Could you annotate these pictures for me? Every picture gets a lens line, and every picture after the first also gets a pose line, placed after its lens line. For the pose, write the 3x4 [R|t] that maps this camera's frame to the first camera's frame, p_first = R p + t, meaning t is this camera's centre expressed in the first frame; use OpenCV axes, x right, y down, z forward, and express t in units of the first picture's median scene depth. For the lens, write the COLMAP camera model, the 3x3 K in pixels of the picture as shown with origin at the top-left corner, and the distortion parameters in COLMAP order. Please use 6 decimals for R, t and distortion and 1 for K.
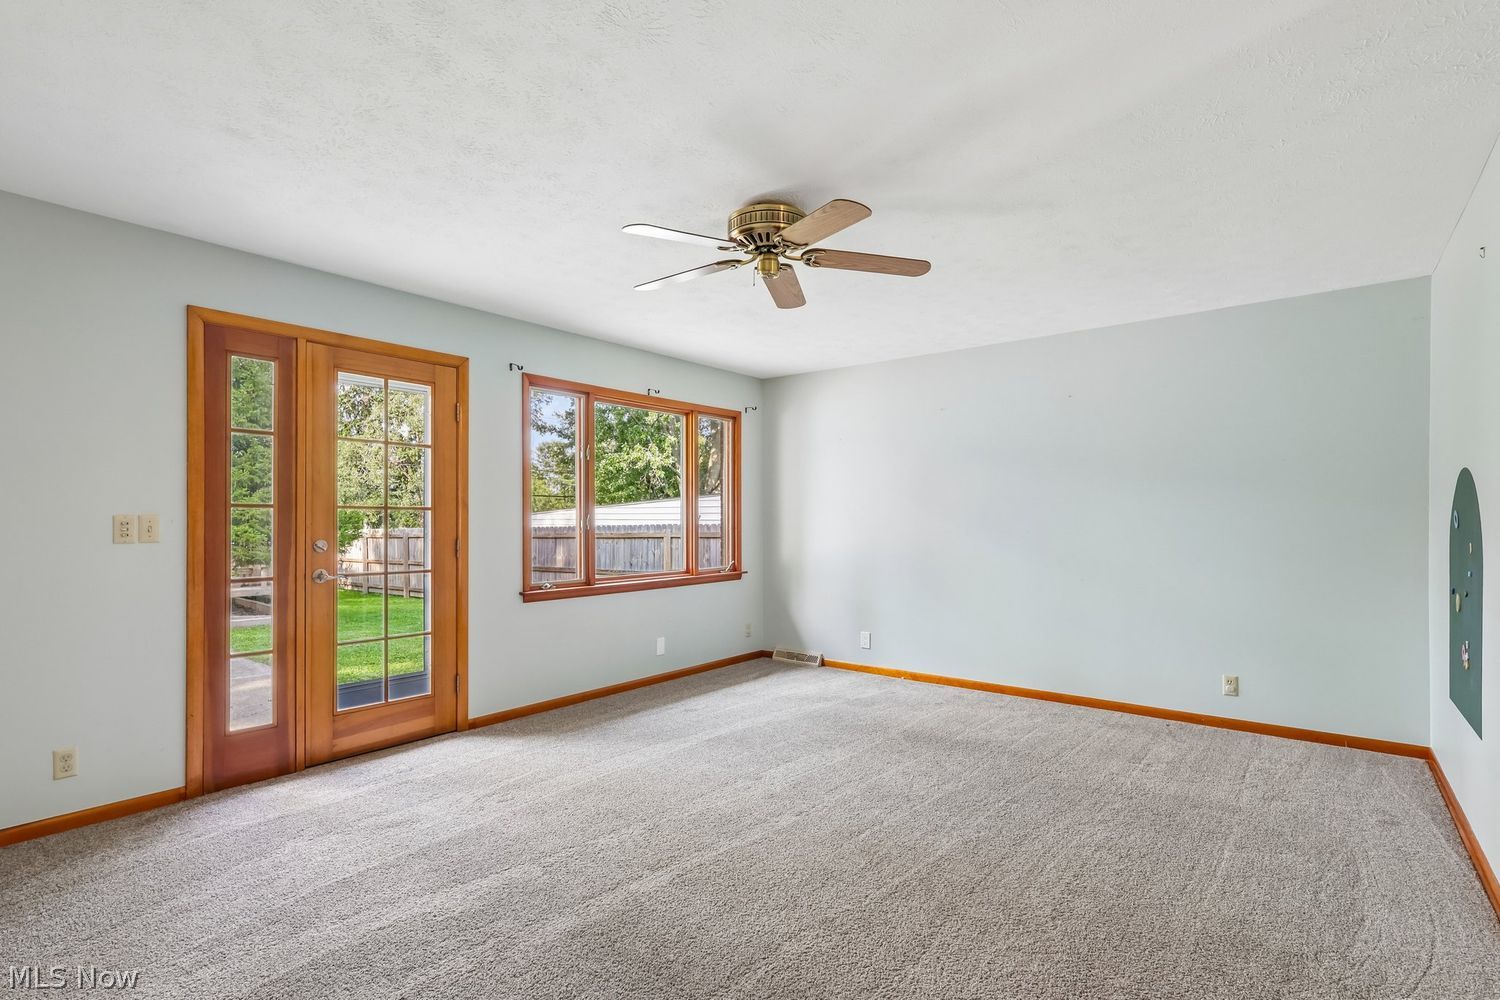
lens RADIAL K [[703.6, 0, 744.2], [0, 703.6, 514.0], [0, 0, 1]] dist [-0.002050, 0.000375]
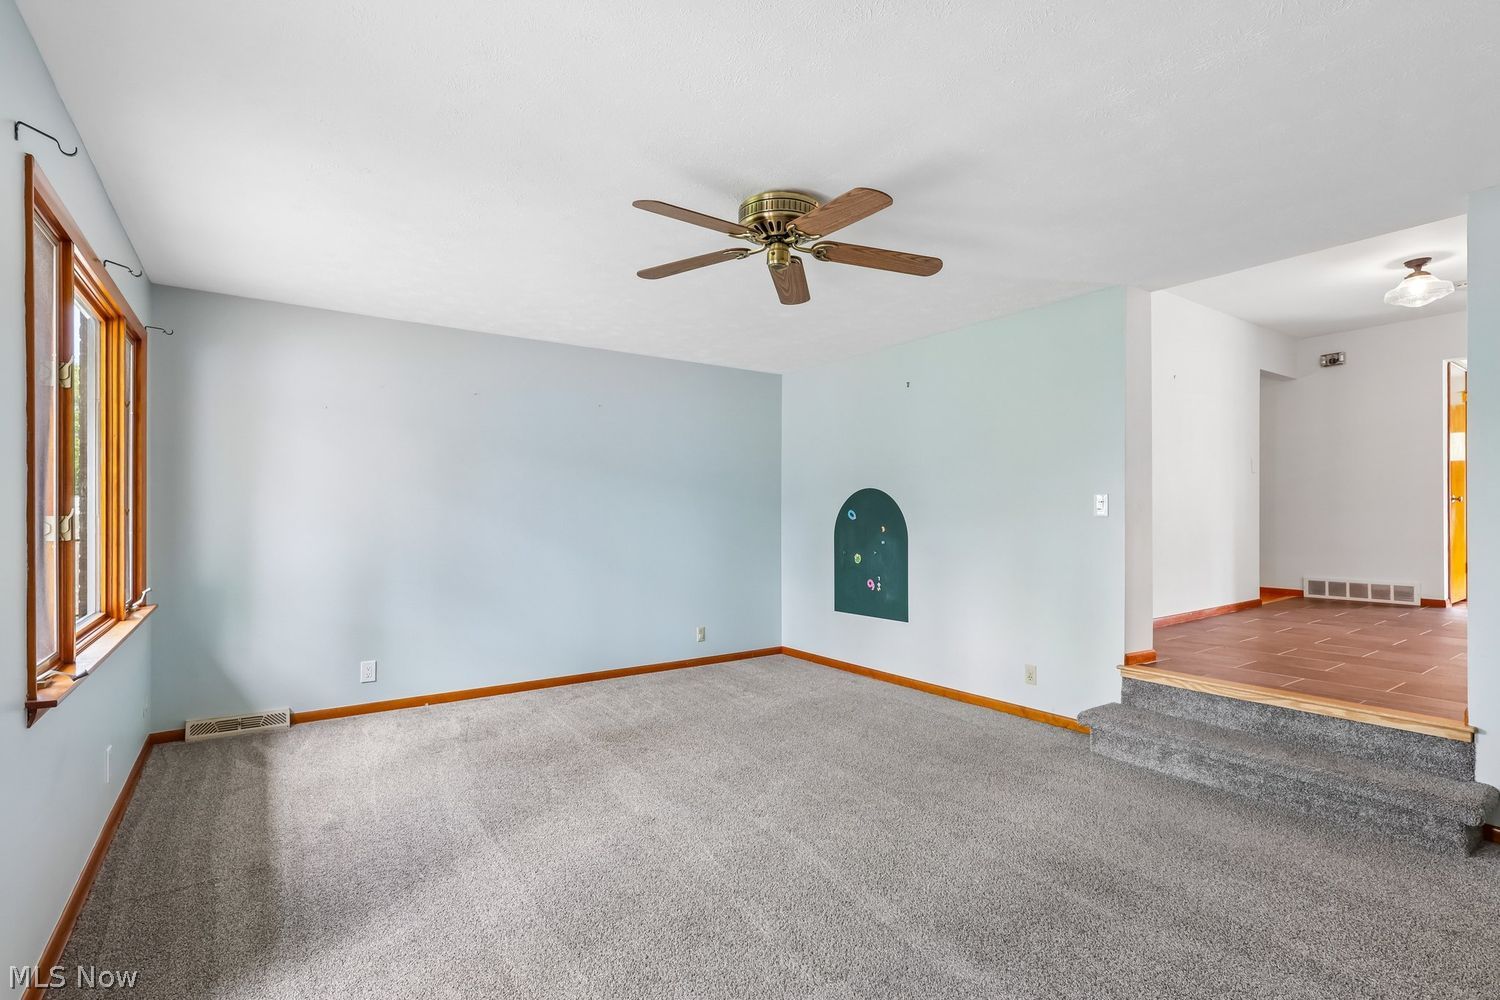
lens RADIAL K [[697.8, 0, 754.1], [0, 697.8, 515.7], [0, 0, 1]] dist [-0.002664, -0.000202]
pose [[0.267262, -0.001826, 0.963622, -0.644489], [-0.008858, 0.999951, 0.004351, 0.001438], [-0.963583, -0.009698, 0.267233, 0.553735]]
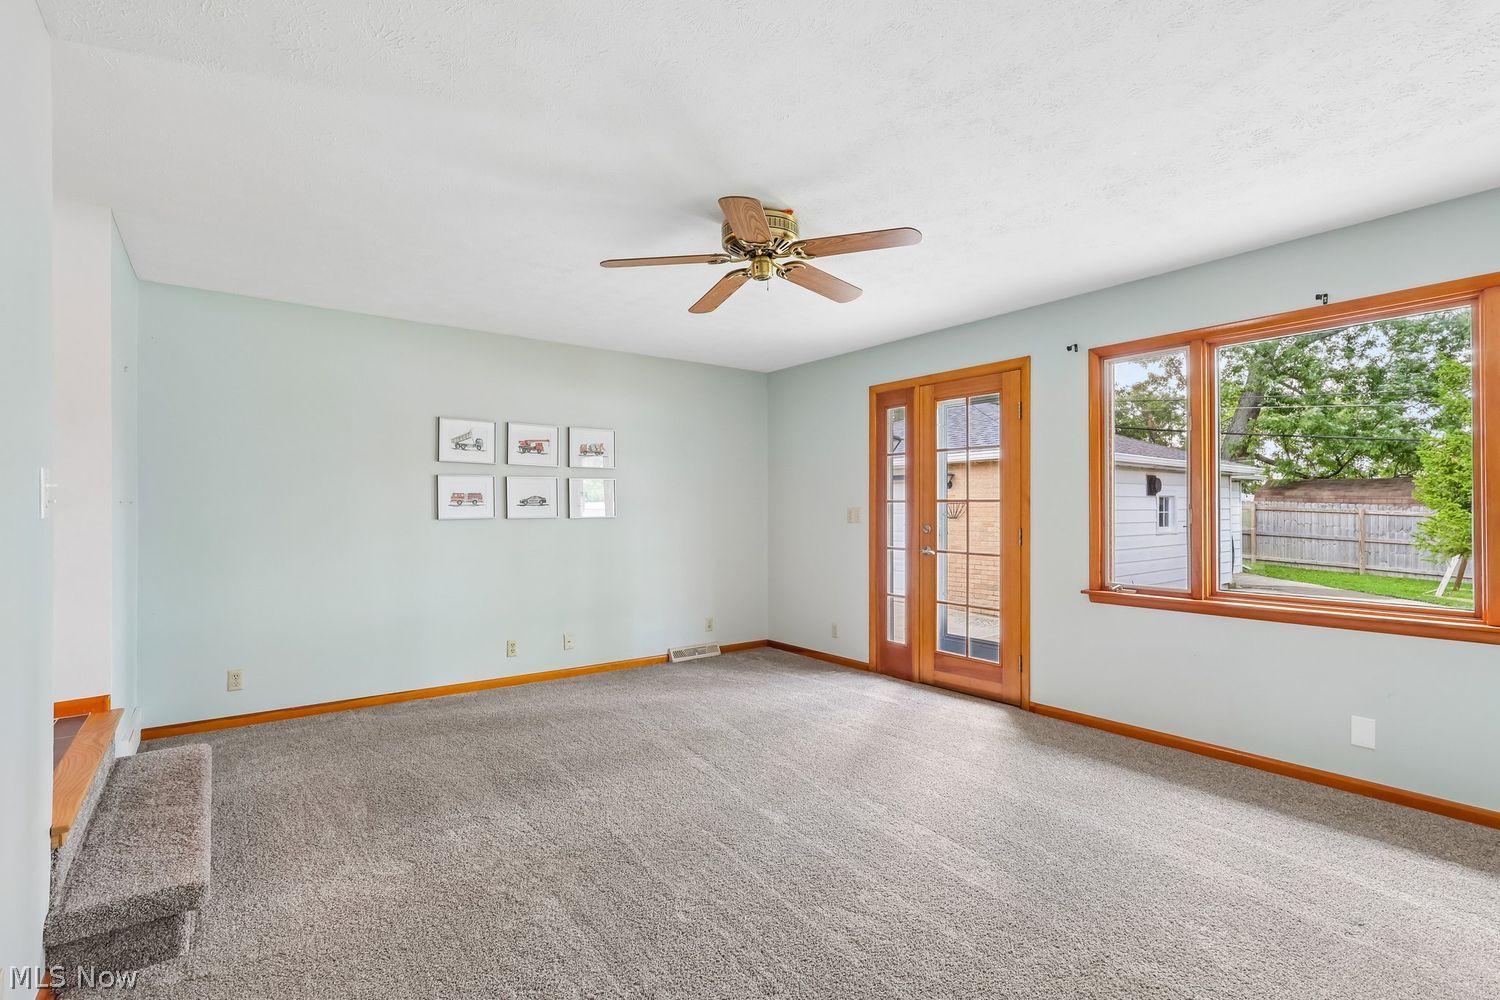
lens RADIAL K [[706.2, 0, 750.0], [0, 706.2, 500.0], [0, 0, 1]] dist [-0.001511, -0.000445]
pose [[-0.238883, -0.009192, -0.971005, 0.760221], [0.009449, 0.999886, -0.011790, 0.000769], [0.971002, -0.011991, -0.238769, 0.883546]]
